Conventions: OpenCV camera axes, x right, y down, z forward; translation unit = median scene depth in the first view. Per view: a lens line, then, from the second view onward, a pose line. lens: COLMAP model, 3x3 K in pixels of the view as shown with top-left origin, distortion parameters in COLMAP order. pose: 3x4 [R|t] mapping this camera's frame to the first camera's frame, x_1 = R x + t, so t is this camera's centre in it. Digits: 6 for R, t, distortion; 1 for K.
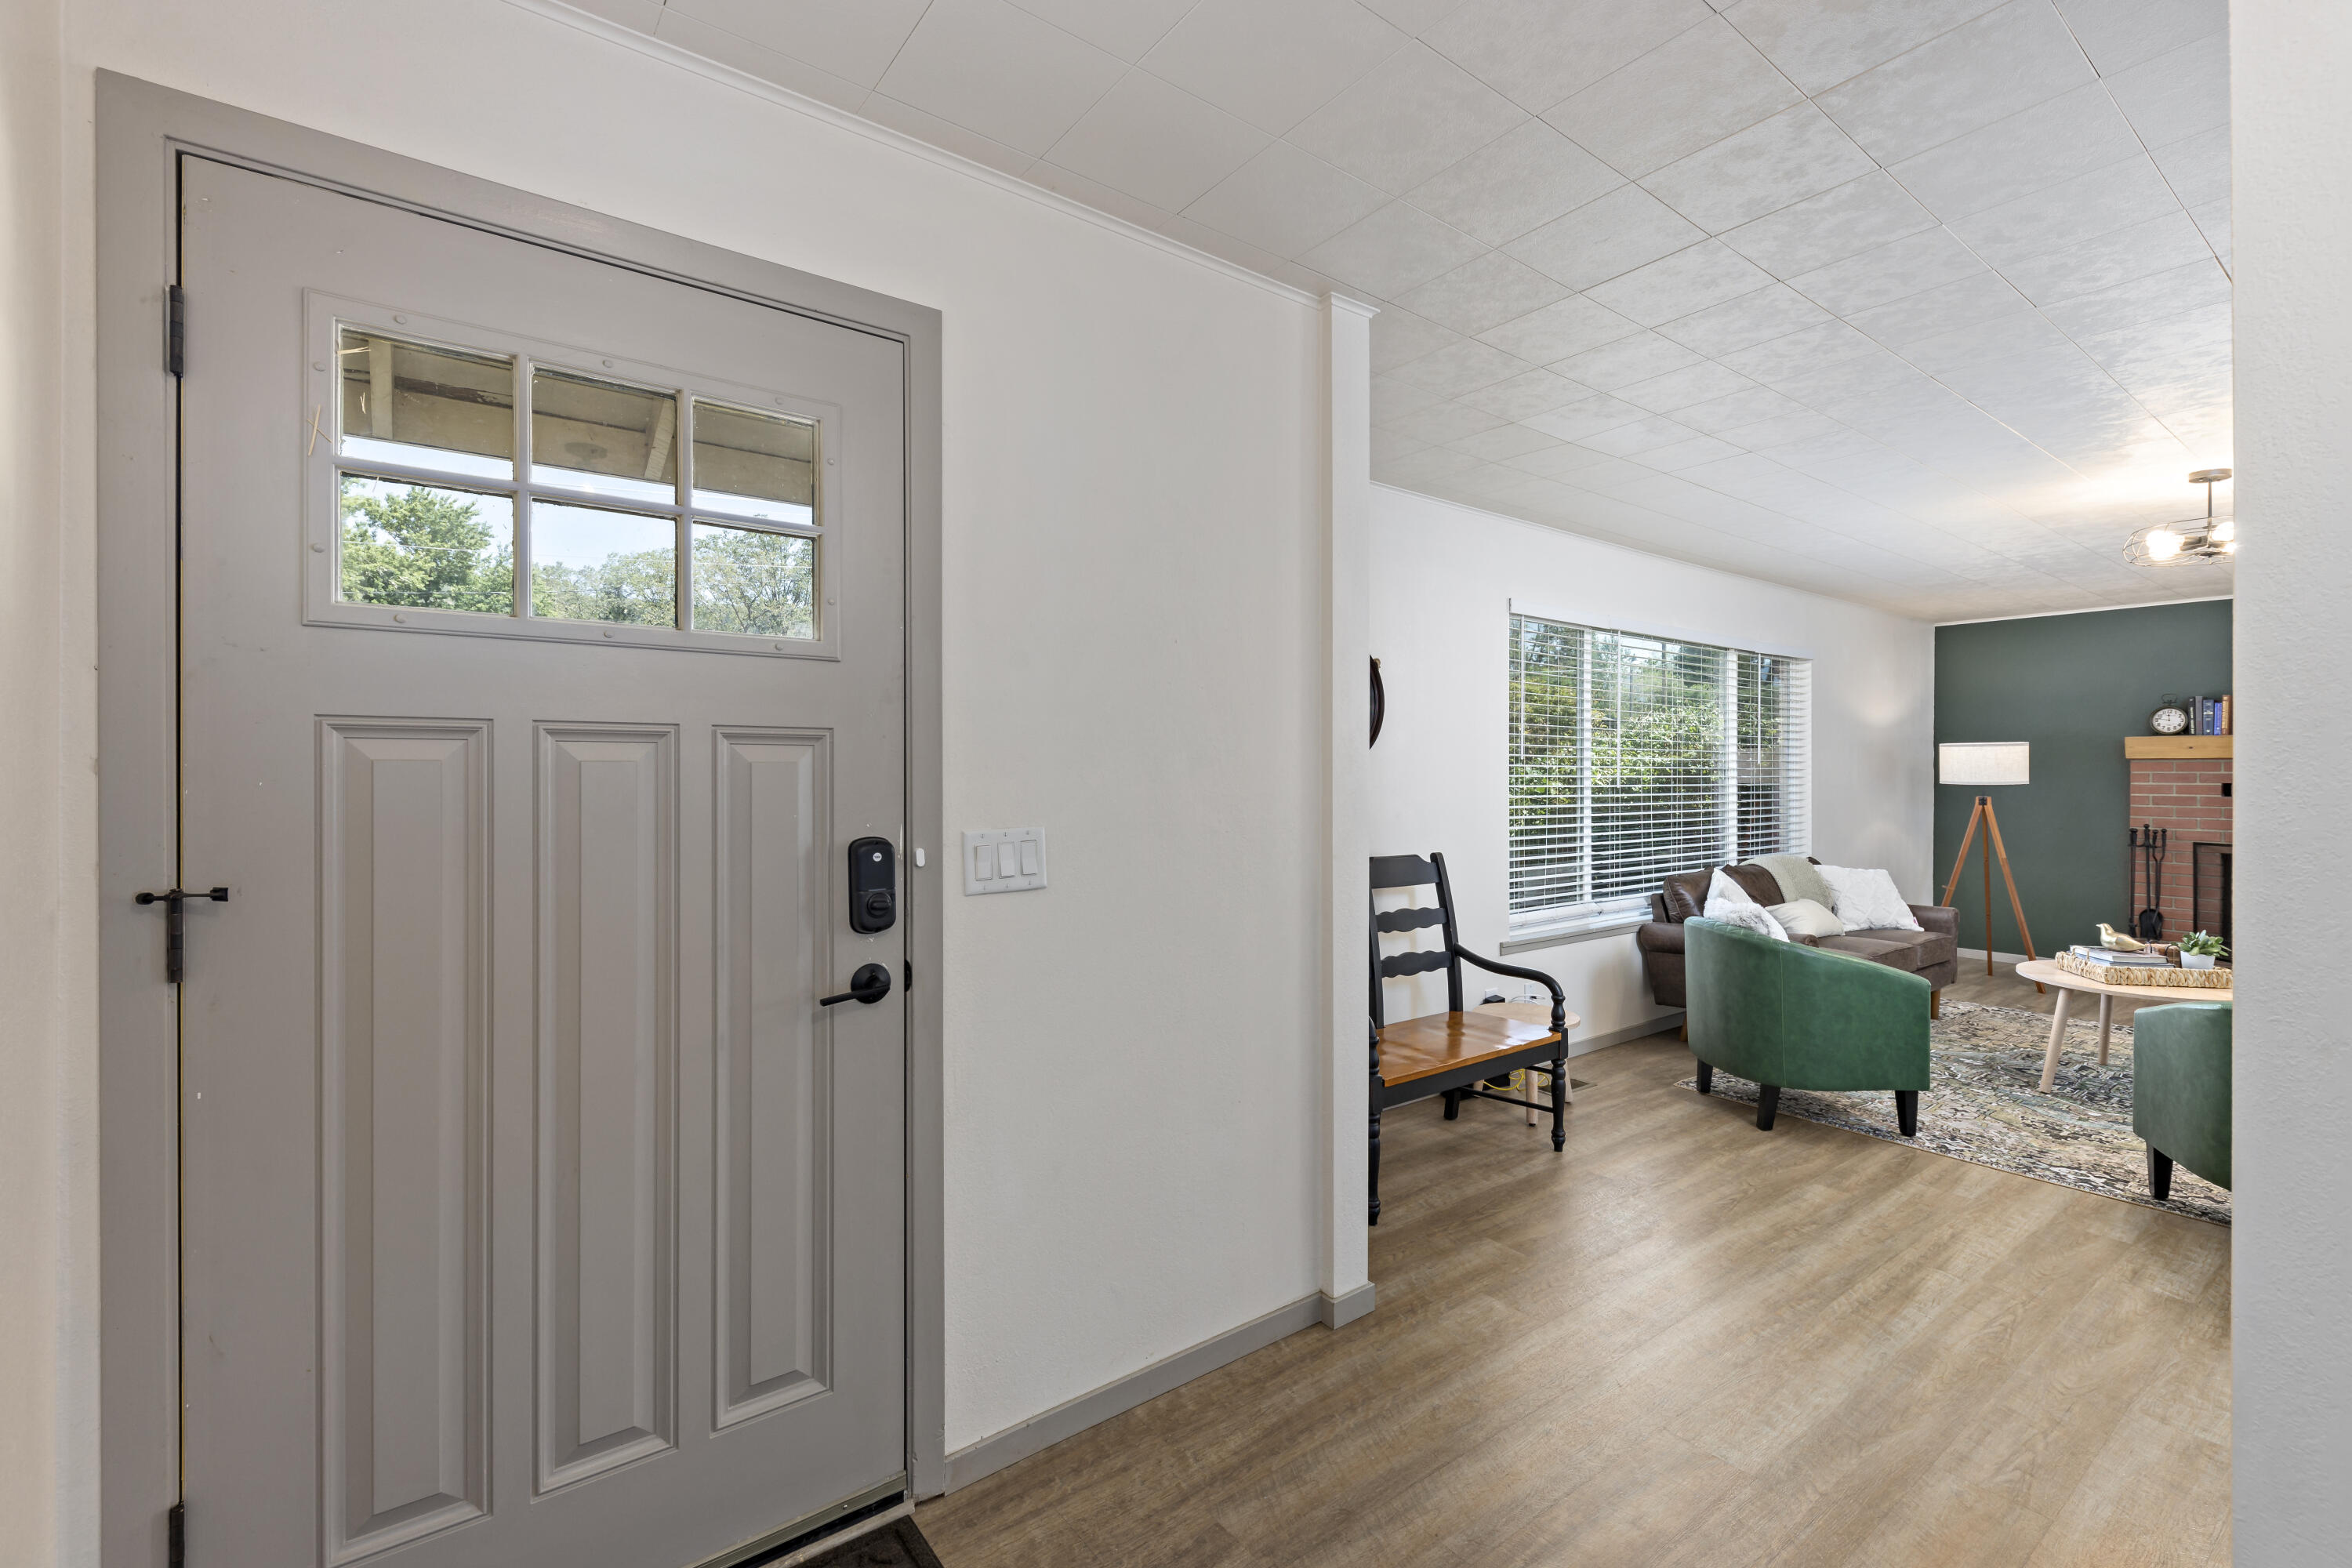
lens RADIAL K [[1015.6, 0, 1178.3], [0, 1015.6, 767.3], [0, 0, 1]] dist [-0.000666, -0.000605]
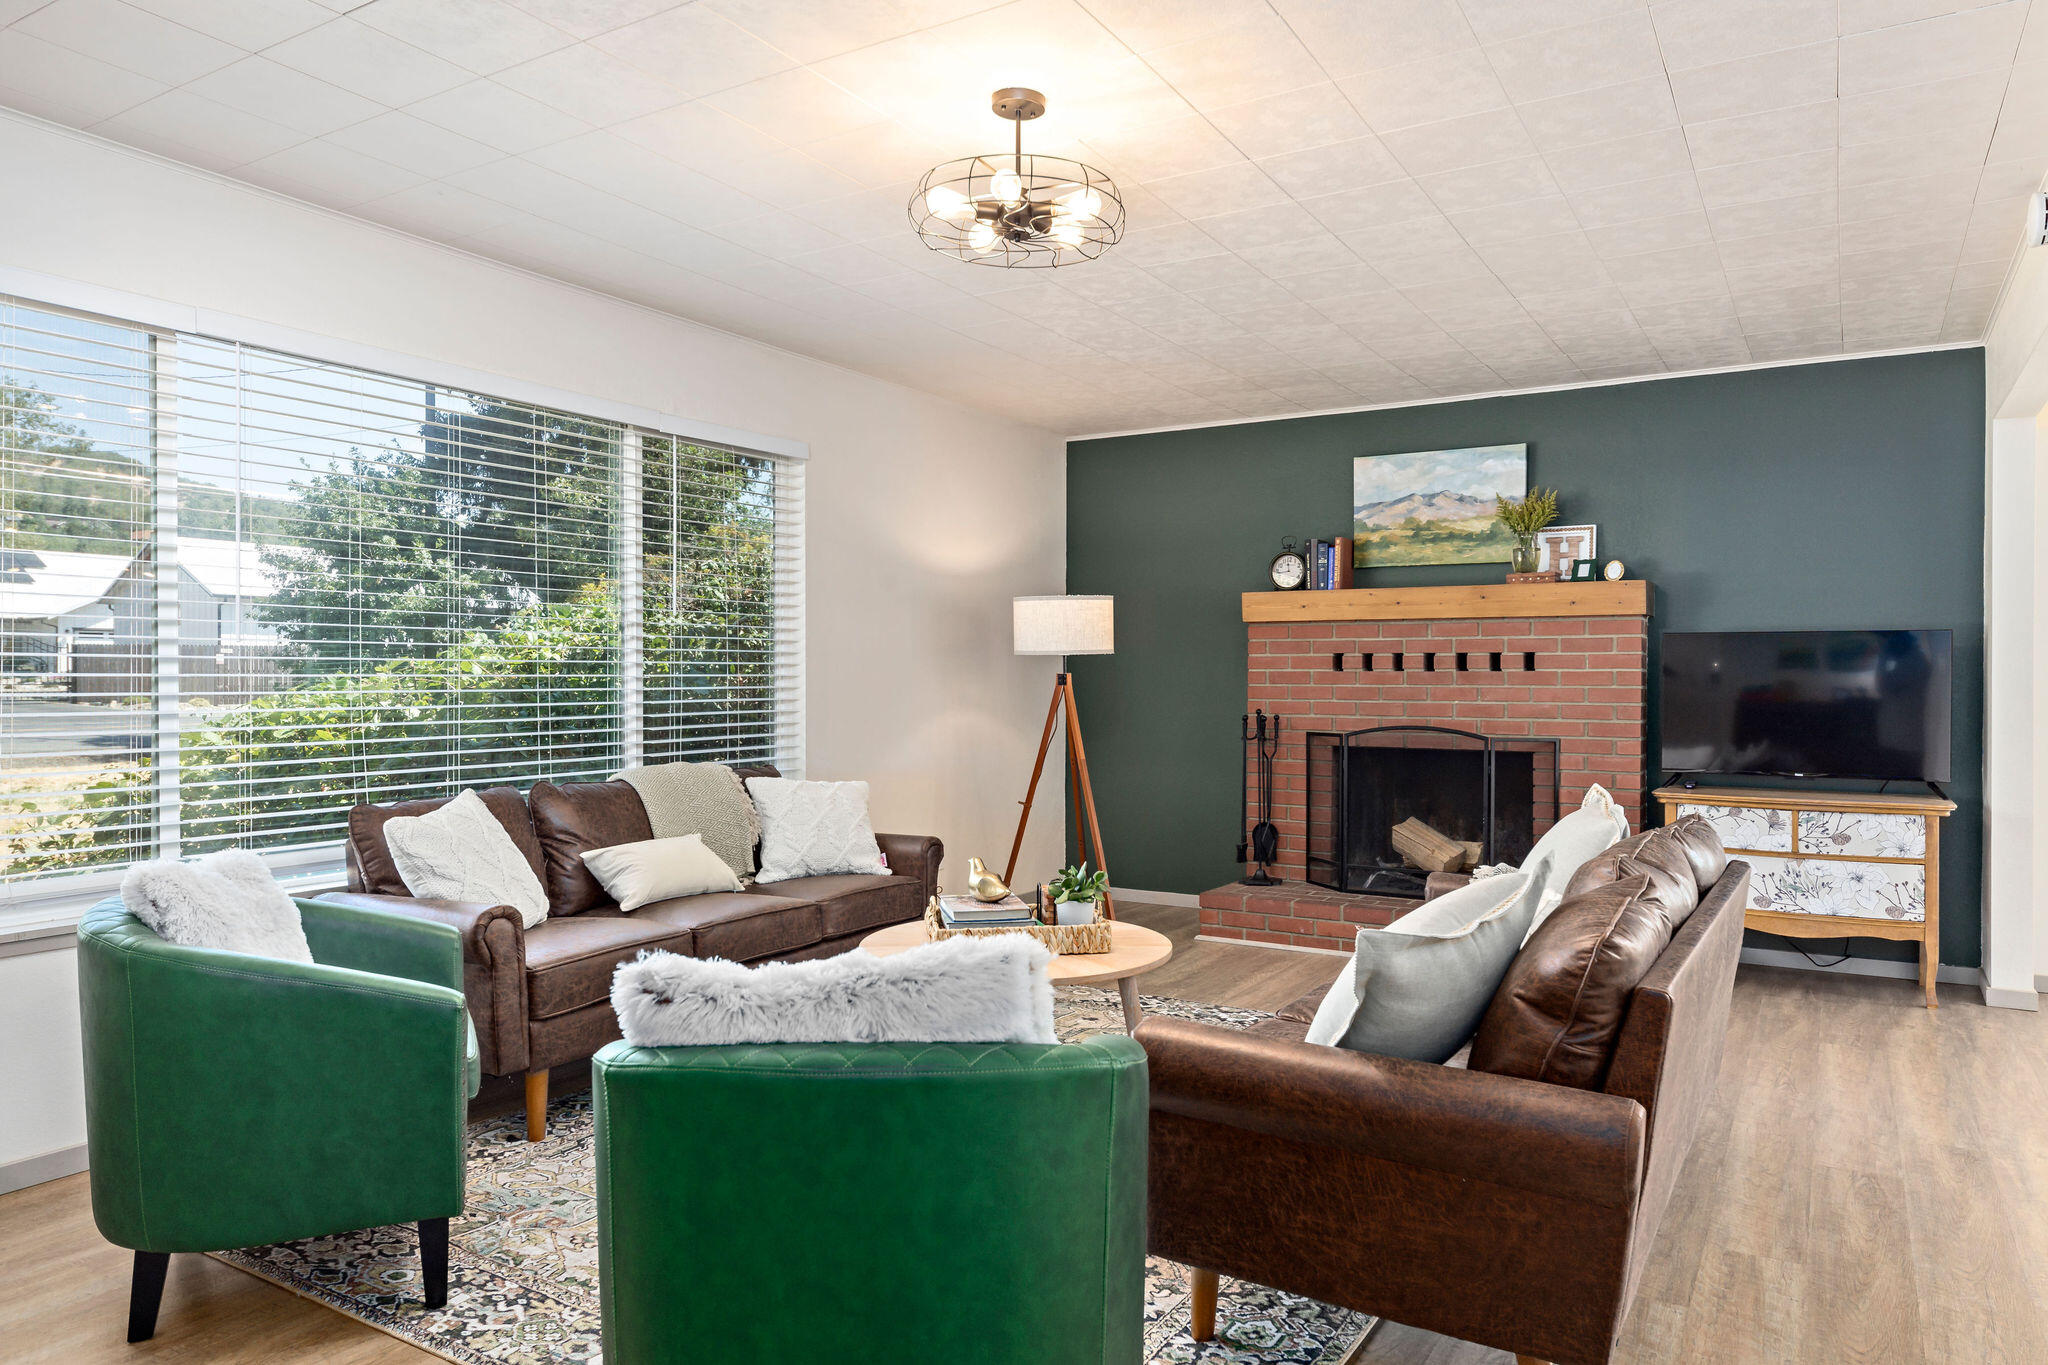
lens RADIAL K [[1345.2, 0, 1024.0], [0, 1345.2, 682.5], [0, 0, 1]] dist [0.012124, -0.000159]
pose [[0.924456, -0.003527, 0.381273, 0.479902], [-0.001251, 0.999924, 0.012284, 0.028145], [-0.381287, -0.011833, 0.924381, 0.174766]]
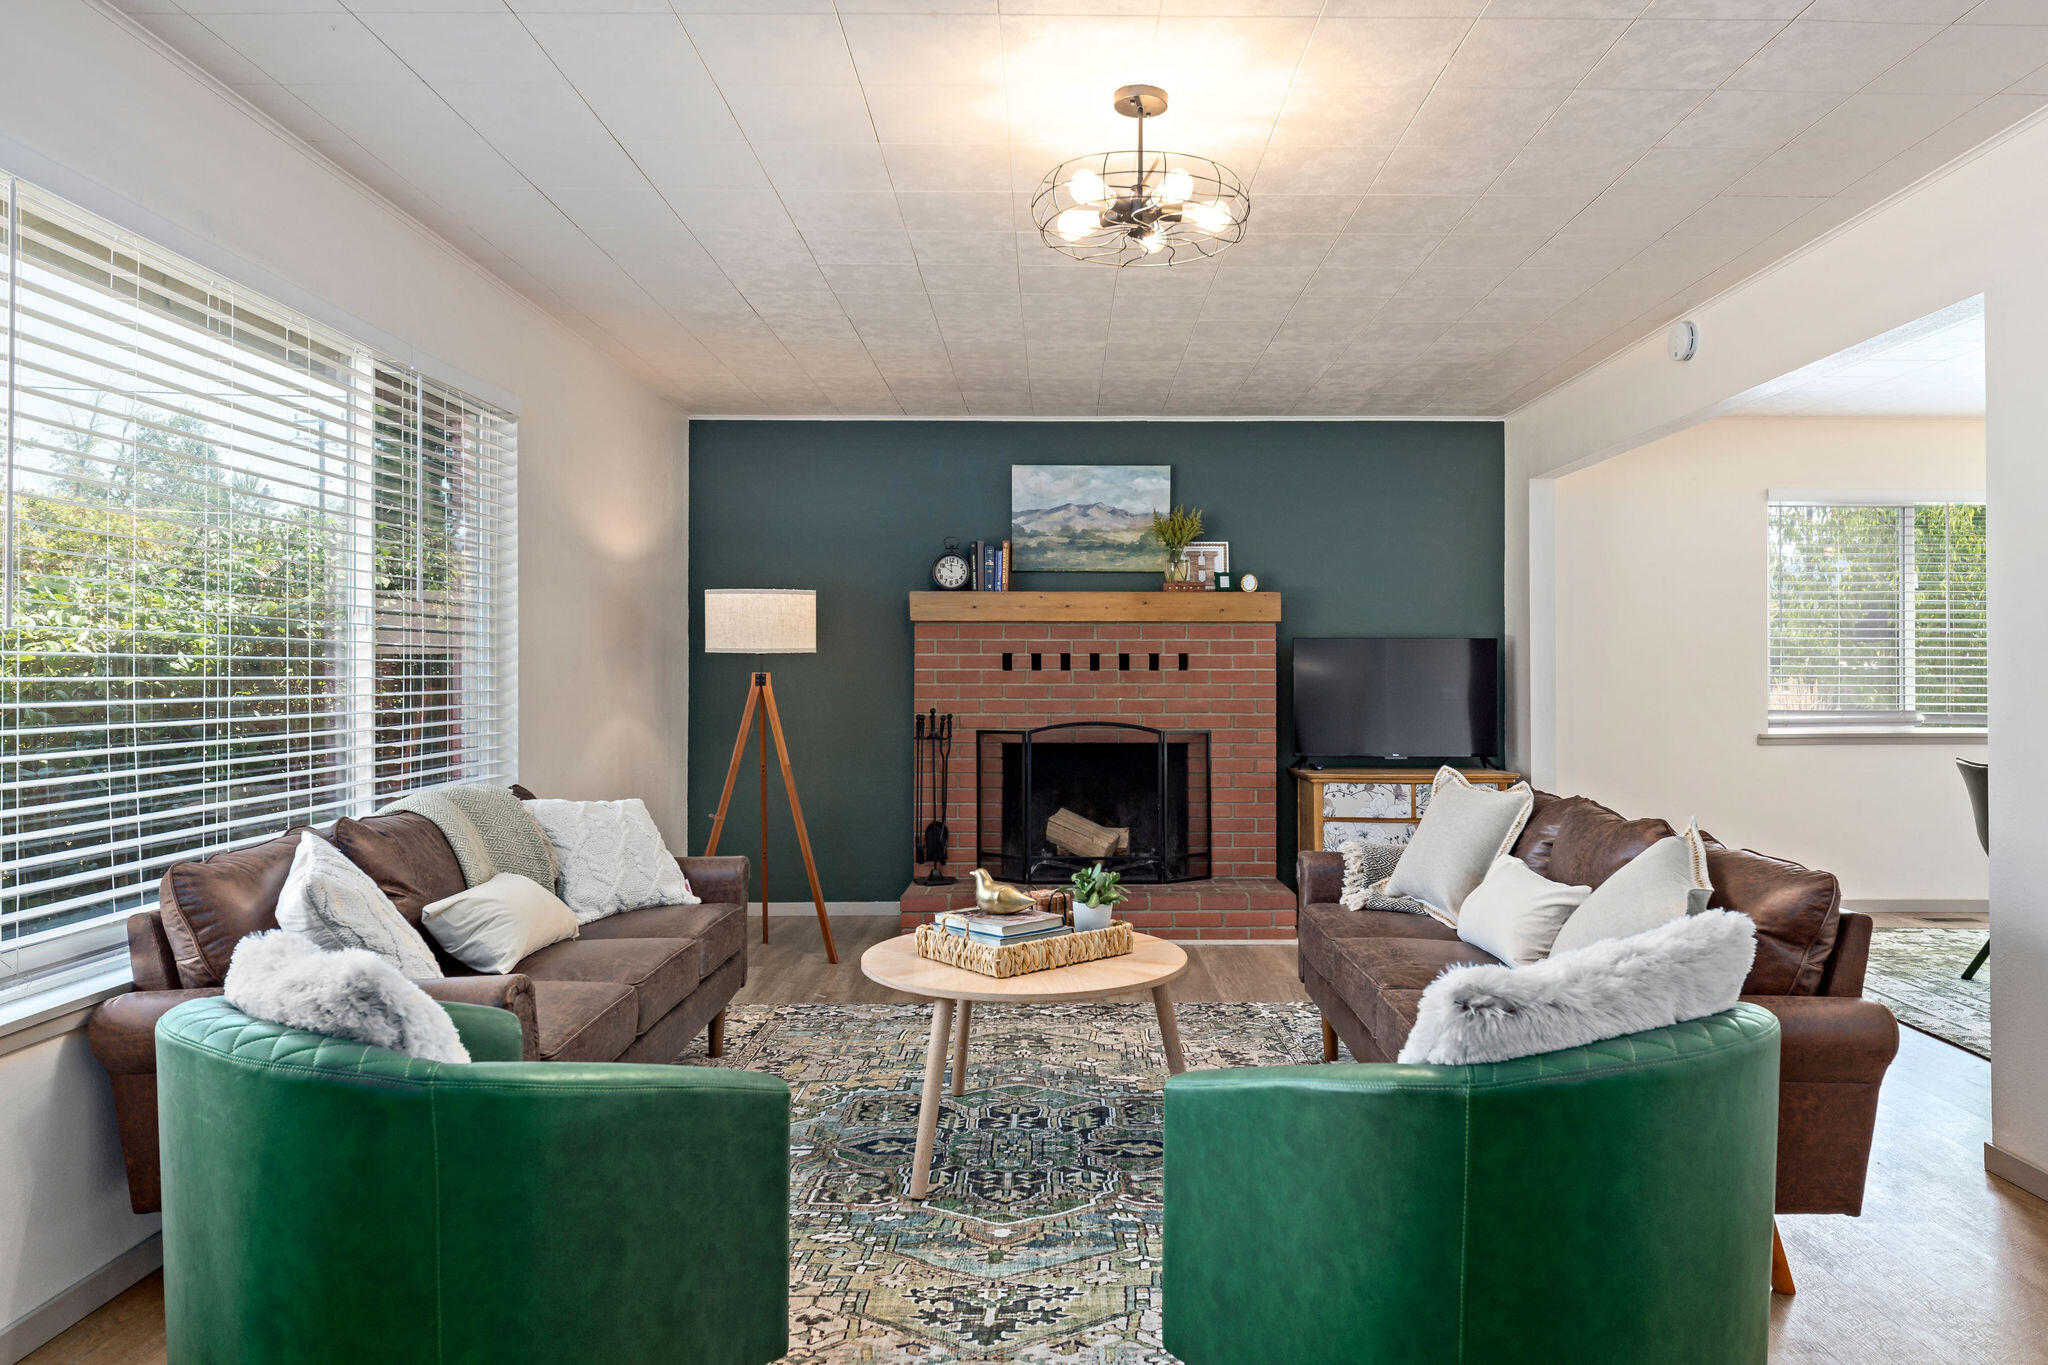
lens RADIAL K [[1362.8, 0, 1089.1], [0, 1362.8, 659.9], [0, 0, 1]] dist [0.005418, -0.001188]
pose [[0.576297, 0.005499, 0.817222, 0.233479], [-0.003295, 0.999985, -0.004406, 0.028010], [-0.817234, -0.000154, 0.576307, 0.378992]]
